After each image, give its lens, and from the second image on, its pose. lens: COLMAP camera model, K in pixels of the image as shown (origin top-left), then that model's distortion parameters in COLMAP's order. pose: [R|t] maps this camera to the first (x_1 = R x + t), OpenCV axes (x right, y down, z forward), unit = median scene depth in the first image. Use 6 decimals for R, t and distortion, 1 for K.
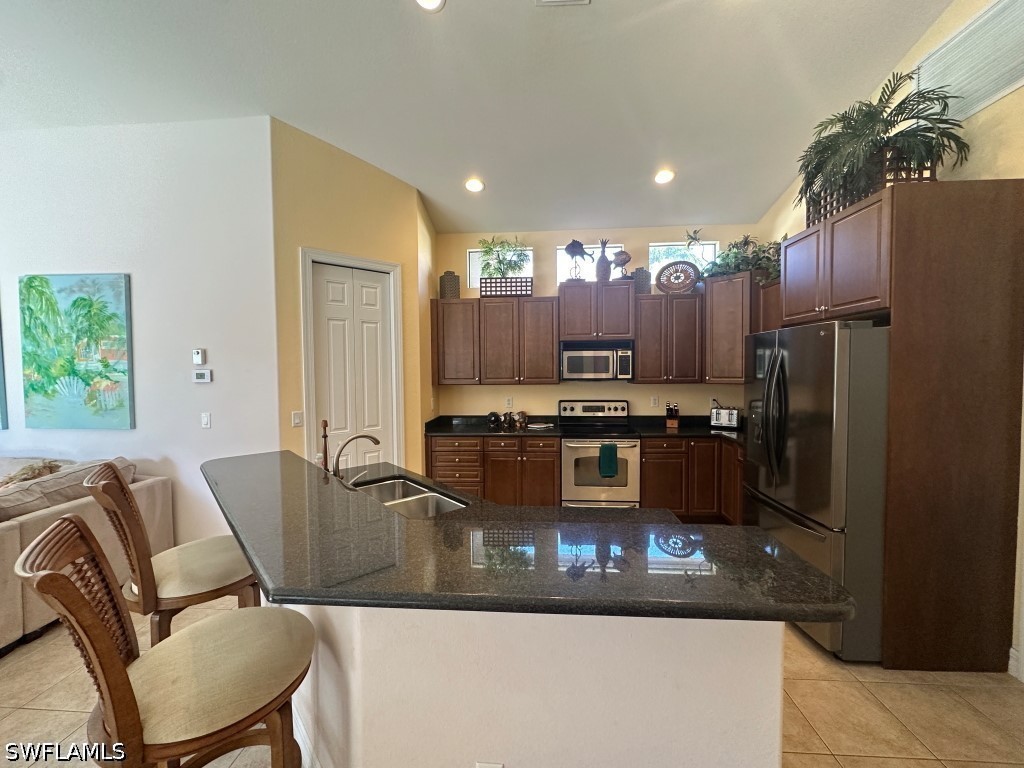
lens RADIAL K [[408.8, 0, 511.5], [0, 408.8, 383.6], [0, 0, 1]] dist [-0.003630, 0.000828]
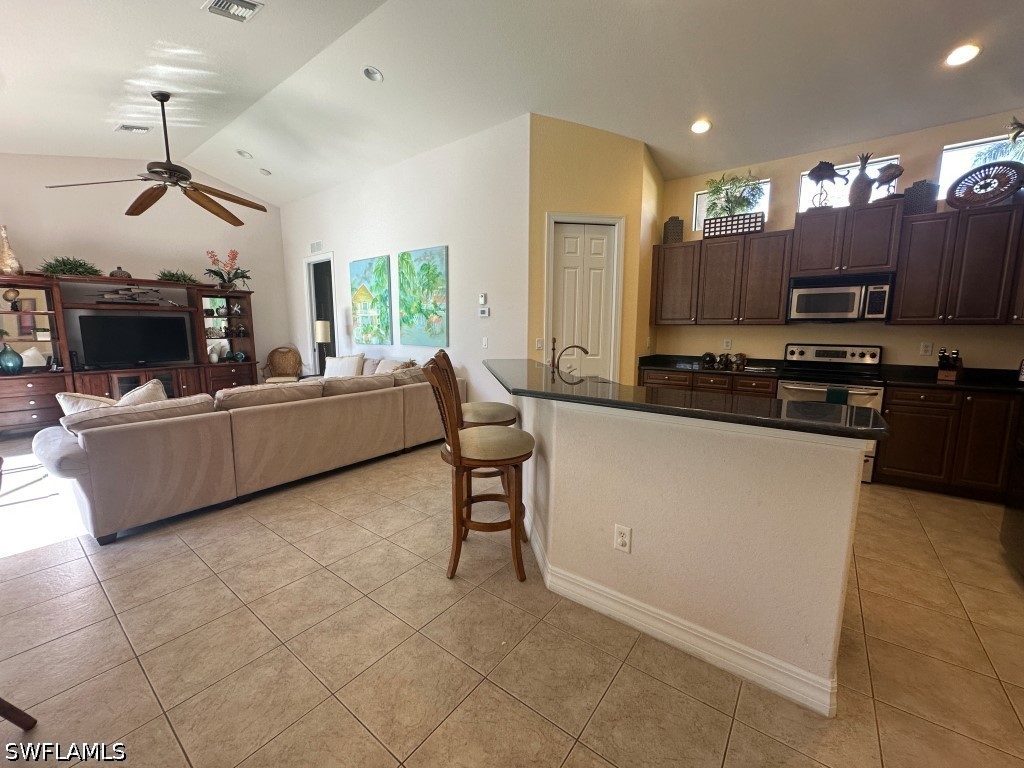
lens RADIAL K [[408.8, 0, 511.8], [0, 408.8, 383.3], [0, 0, 1]] dist [-0.003630, 0.000828]
pose [[0.838465, 0.086046, -0.538119, 0.132452], [-0.032943, 0.993653, 0.107556, 0.068931], [0.543958, -0.072455, 0.835978, -0.183982]]
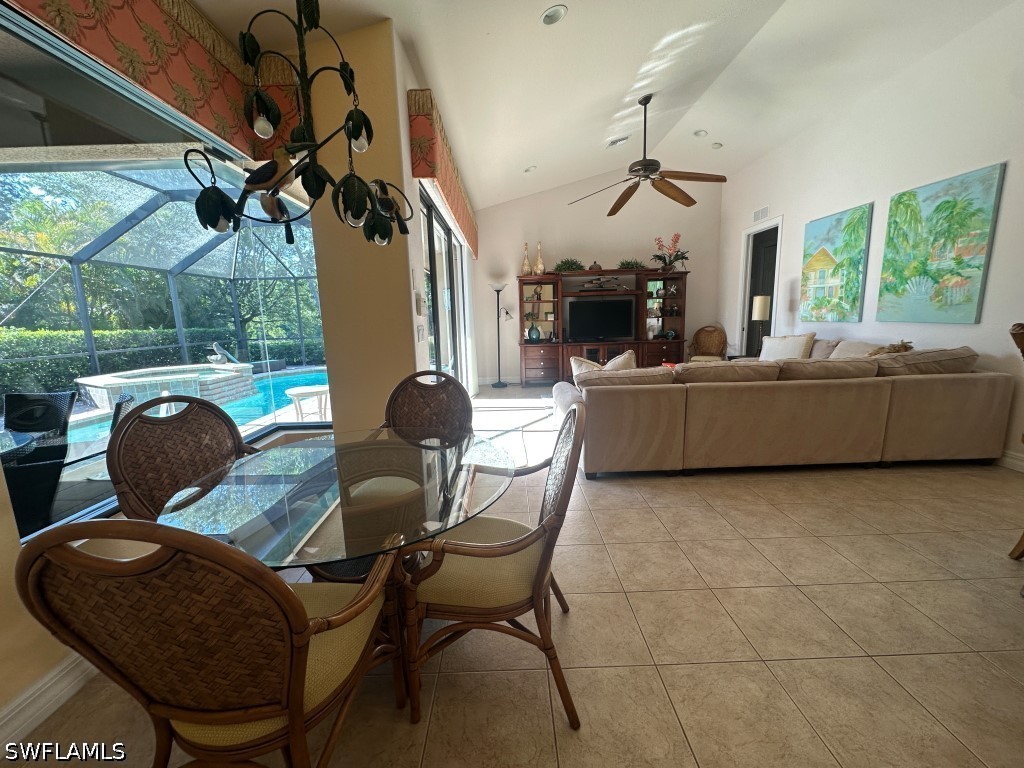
lens RADIAL K [[408.8, 0, 511.4], [0, 408.8, 383.3], [0, 0, 1]] dist [-0.003630, 0.000828]
pose [[0.085271, 0.171927, -0.981412, 0.004143], [-0.010341, 0.985099, 0.171675, 0.089585], [0.996304, -0.004490, 0.085778, -0.242466]]
